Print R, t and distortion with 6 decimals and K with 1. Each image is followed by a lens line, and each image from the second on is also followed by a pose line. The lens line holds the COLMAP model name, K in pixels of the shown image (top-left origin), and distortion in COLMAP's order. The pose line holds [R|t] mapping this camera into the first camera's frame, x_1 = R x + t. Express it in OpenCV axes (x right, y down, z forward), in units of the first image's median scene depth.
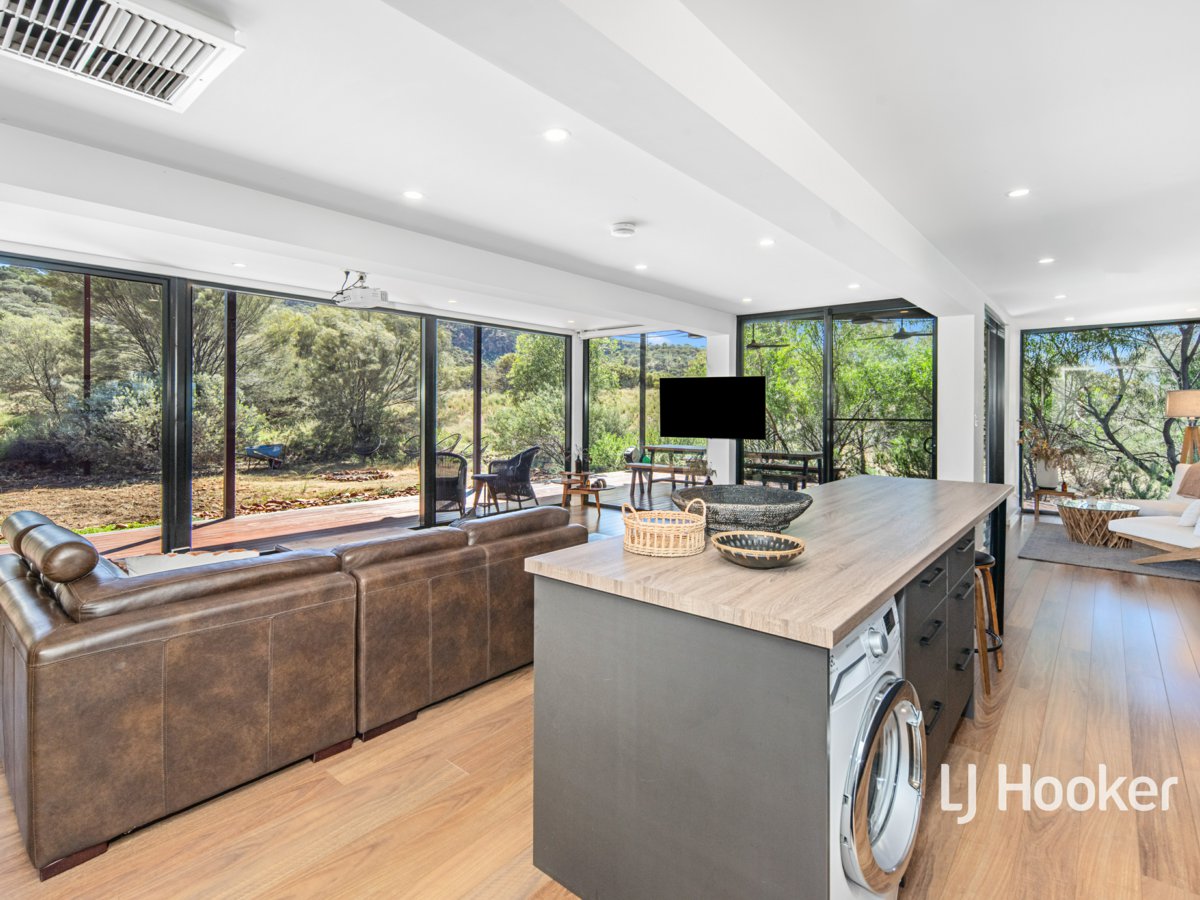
lens RADIAL K [[601.5, 0, 599.9], [0, 601.5, 407.7], [0, 0, 1]] dist [-0.003394, -0.000712]
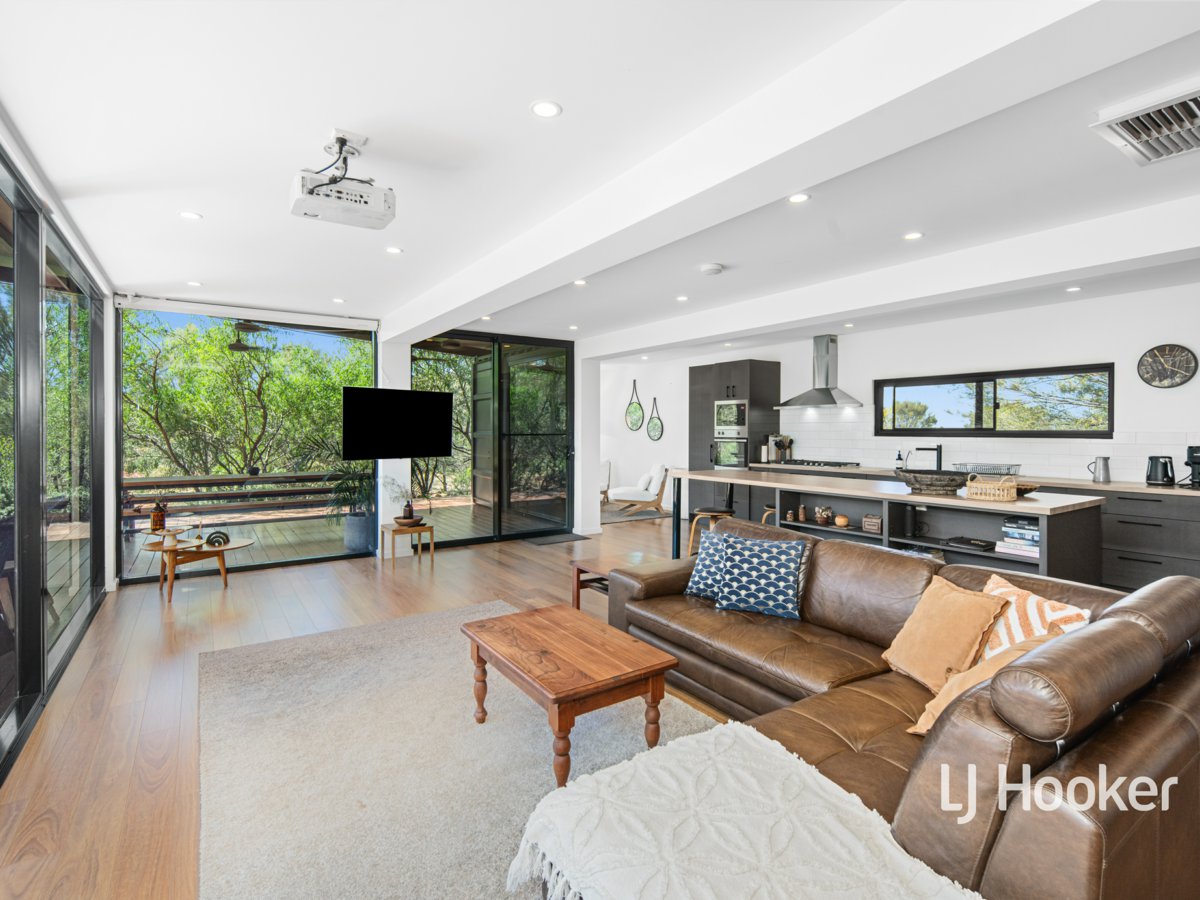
lens RADIAL K [[584.1, 0, 597.3], [0, 584.1, 436.7], [0, 0, 1]] dist [-0.004840, -0.000868]
pose [[0.269448, -0.019422, 0.962819, -0.432201], [-0.004640, 0.999759, 0.021465, -0.001468], [-0.963004, -0.010251, 0.269292, 0.364800]]
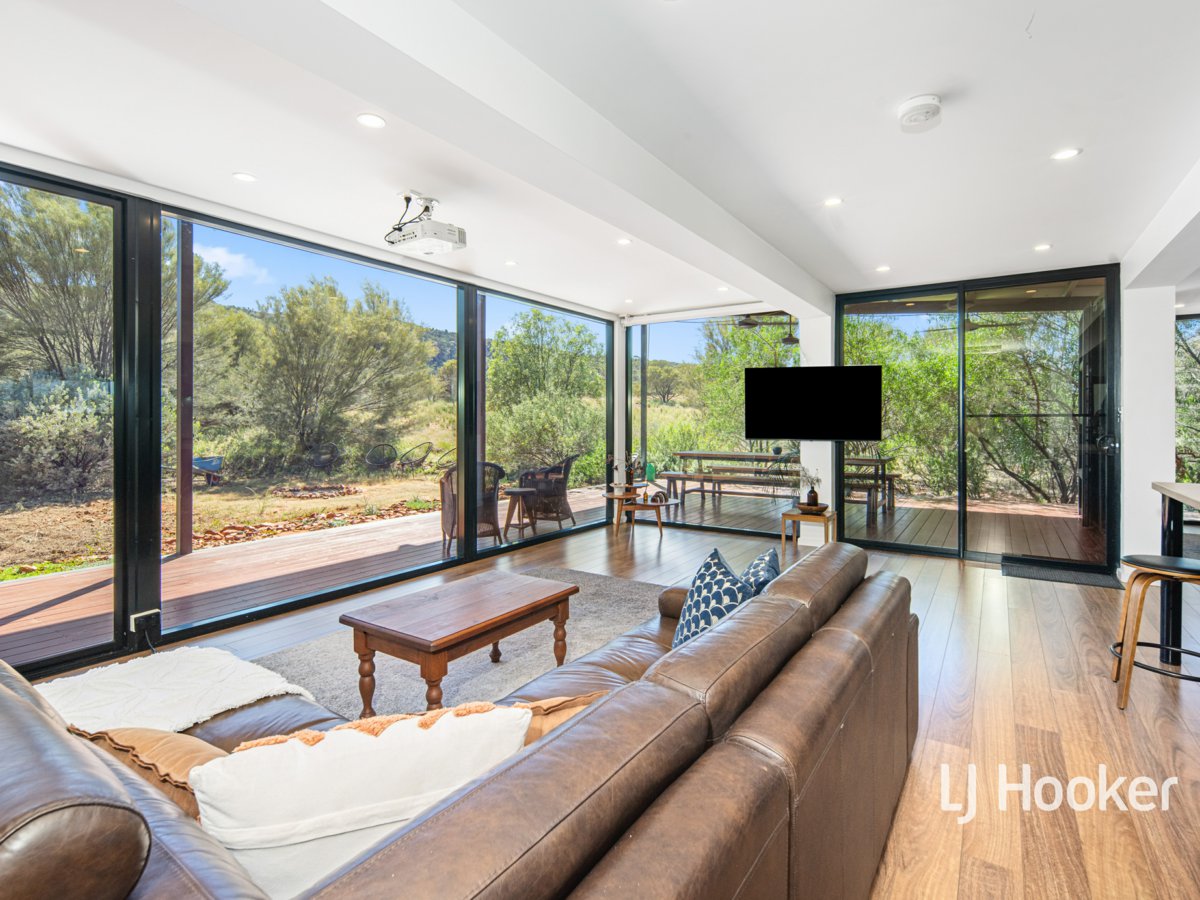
lens RADIAL K [[592.7, 0, 601.1], [0, 592.7, 417.0], [0, 0, 1]] dist [-0.001714, 0.000465]
pose [[0.993435, -0.007135, 0.114172, -0.148302], [0.007106, 0.999975, 0.000666, 0.011894], [-0.114174, 0.000150, 0.993461, 0.162957]]
